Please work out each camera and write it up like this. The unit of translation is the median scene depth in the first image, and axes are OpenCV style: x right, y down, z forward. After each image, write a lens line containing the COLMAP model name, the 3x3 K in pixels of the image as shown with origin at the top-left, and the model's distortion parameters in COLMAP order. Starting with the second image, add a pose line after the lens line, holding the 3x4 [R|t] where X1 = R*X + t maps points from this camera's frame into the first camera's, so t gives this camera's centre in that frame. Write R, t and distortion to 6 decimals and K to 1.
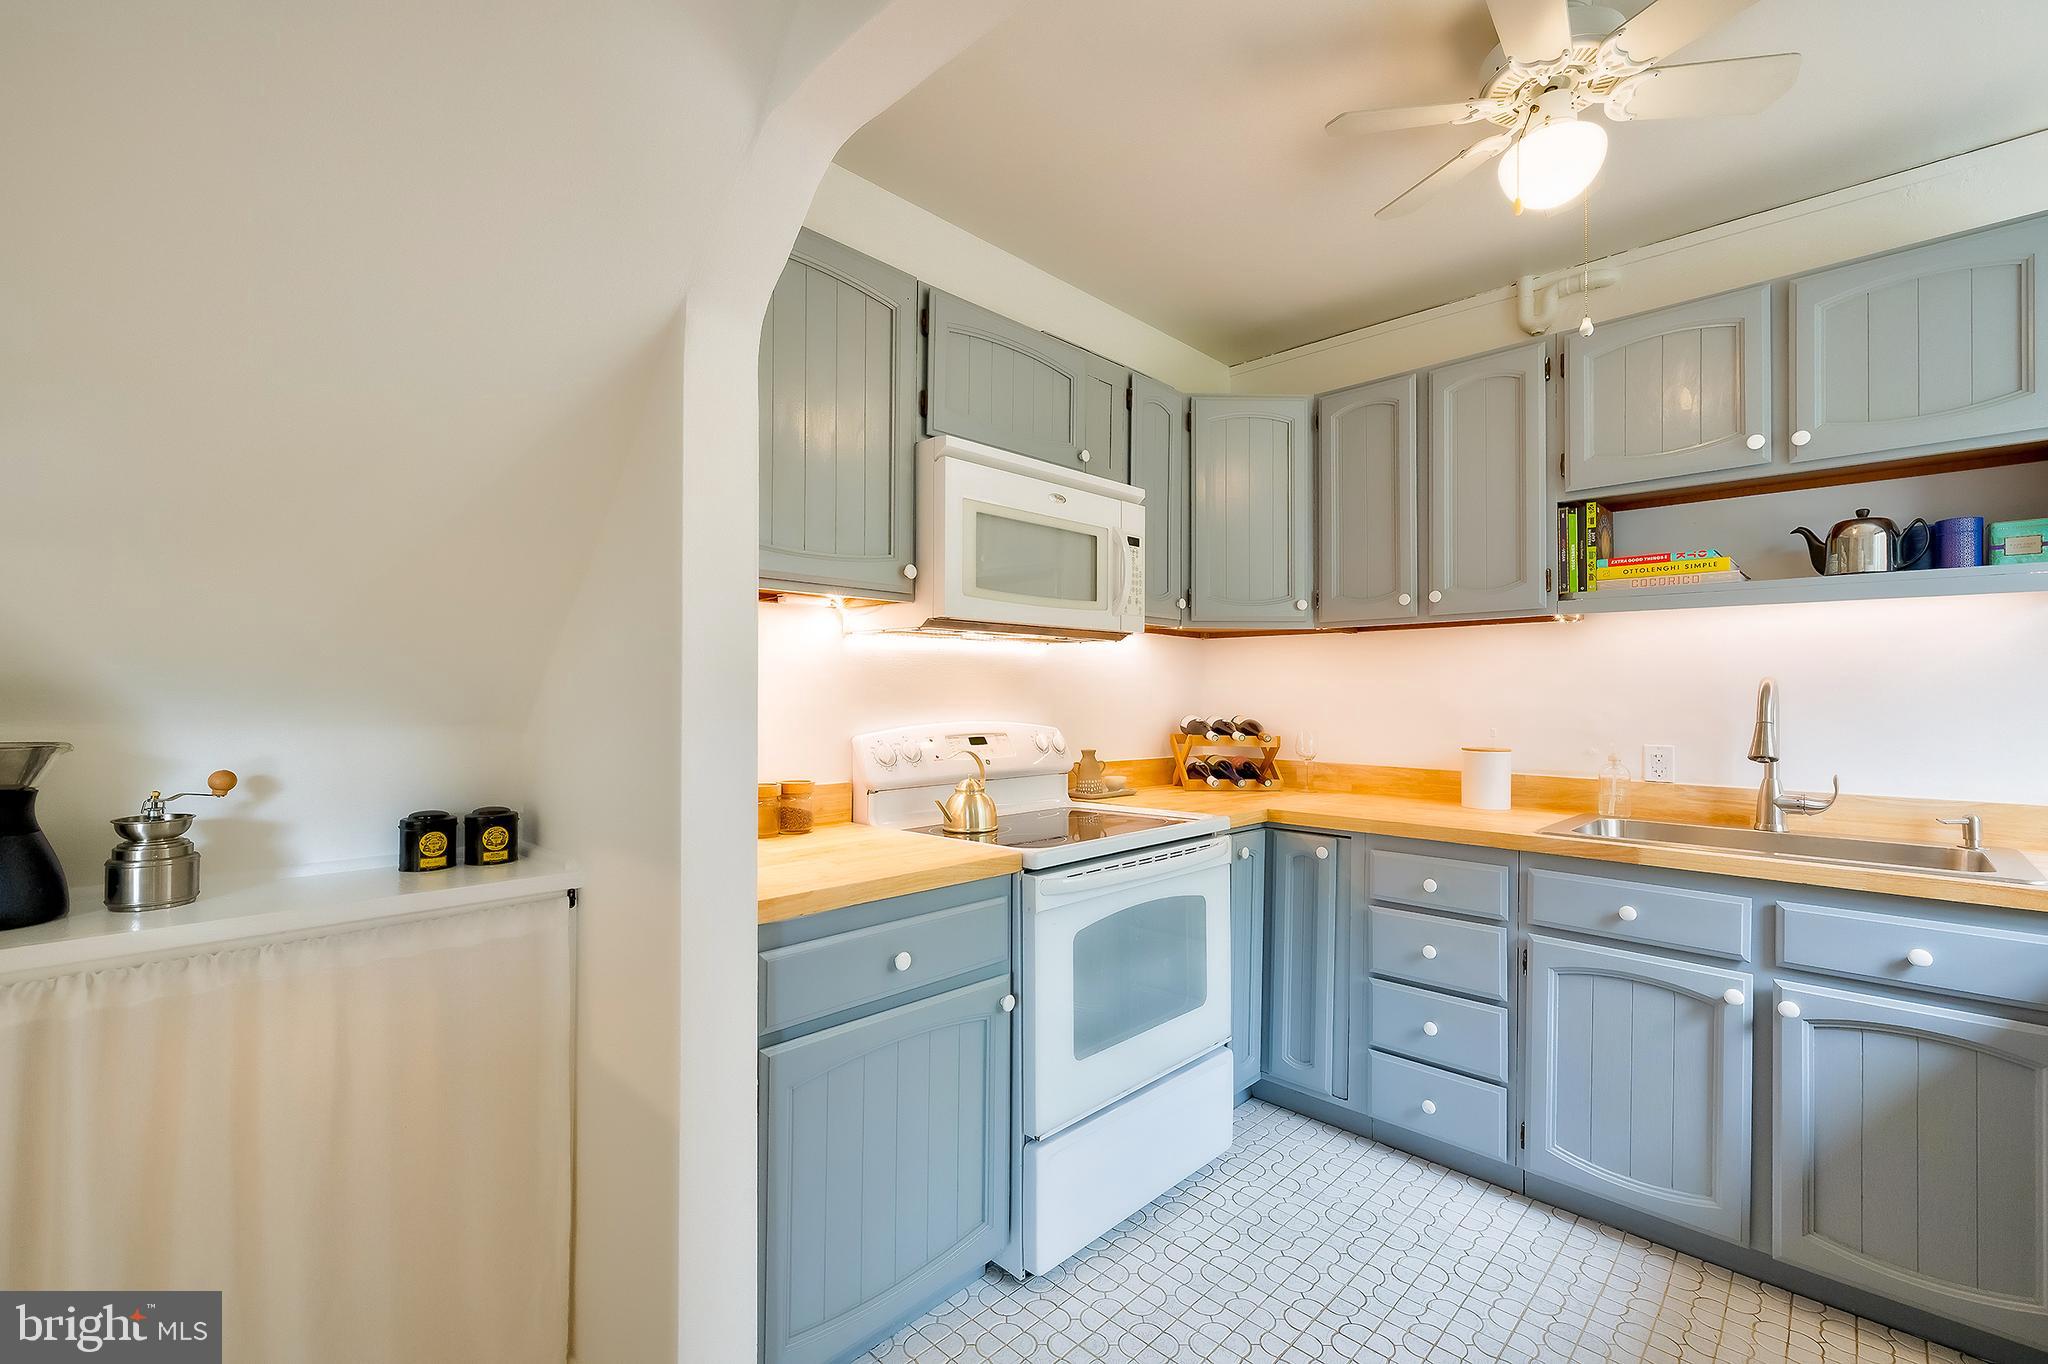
lens RADIAL K [[873.3, 0, 1020.0], [0, 873.3, 689.4], [0, 0, 1]] dist [-0.000237, -0.000035]
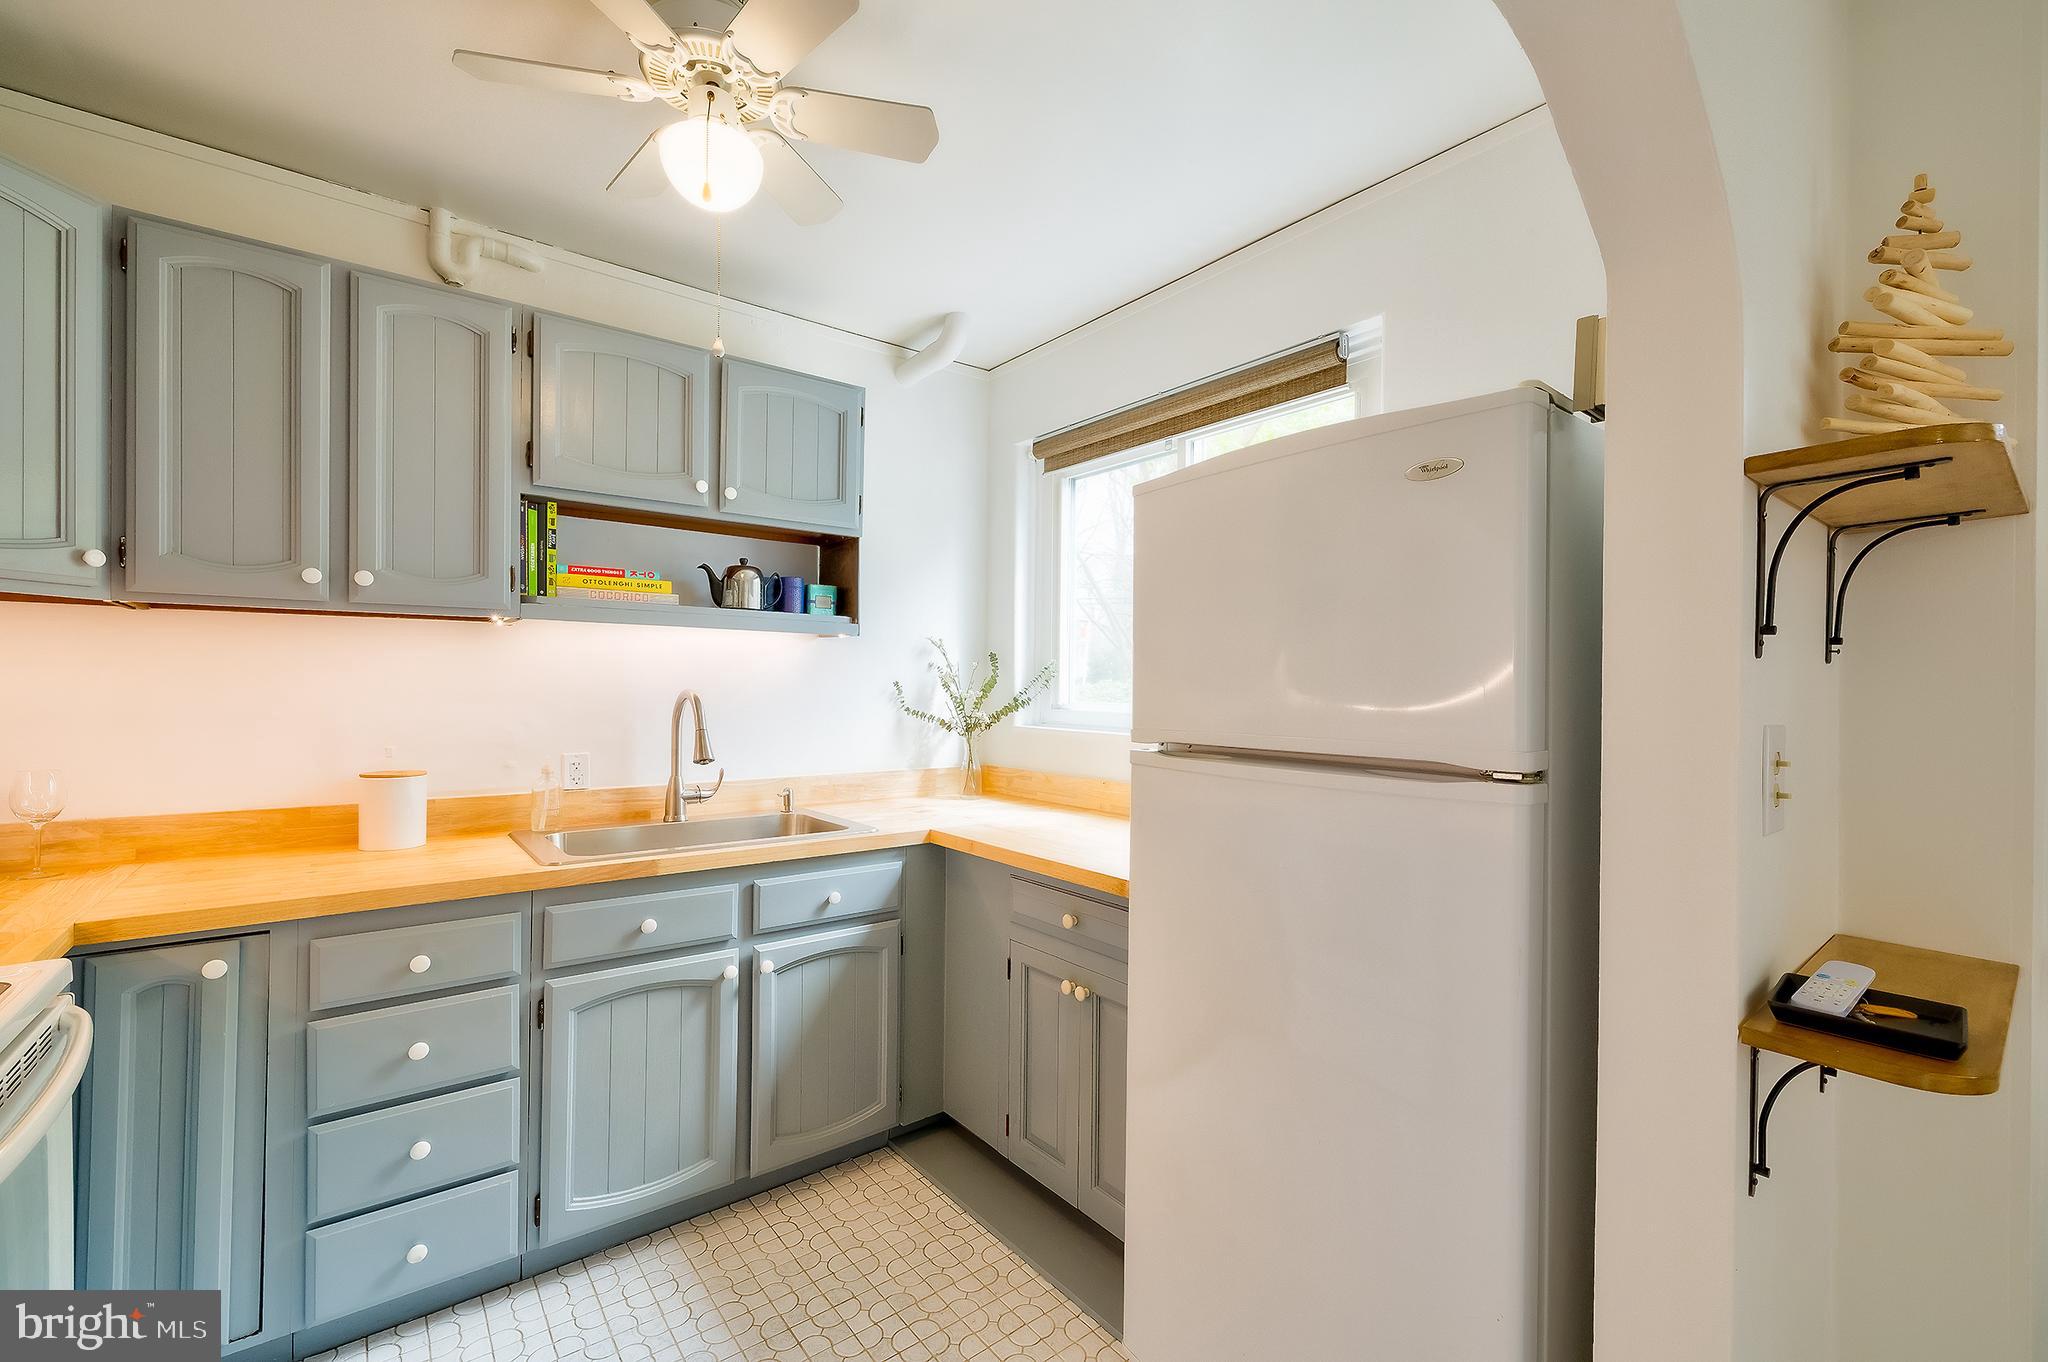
lens RADIAL K [[857.8, 0, 1027.4], [0, 857.8, 688.0], [0, 0, 1]] dist [0.000931, -0.000064]
pose [[0.131535, -0.006225, 0.991292, -0.193394], [-0.015932, 0.999838, 0.008392, -0.029556], [-0.991184, -0.016897, 0.131414, 0.363464]]
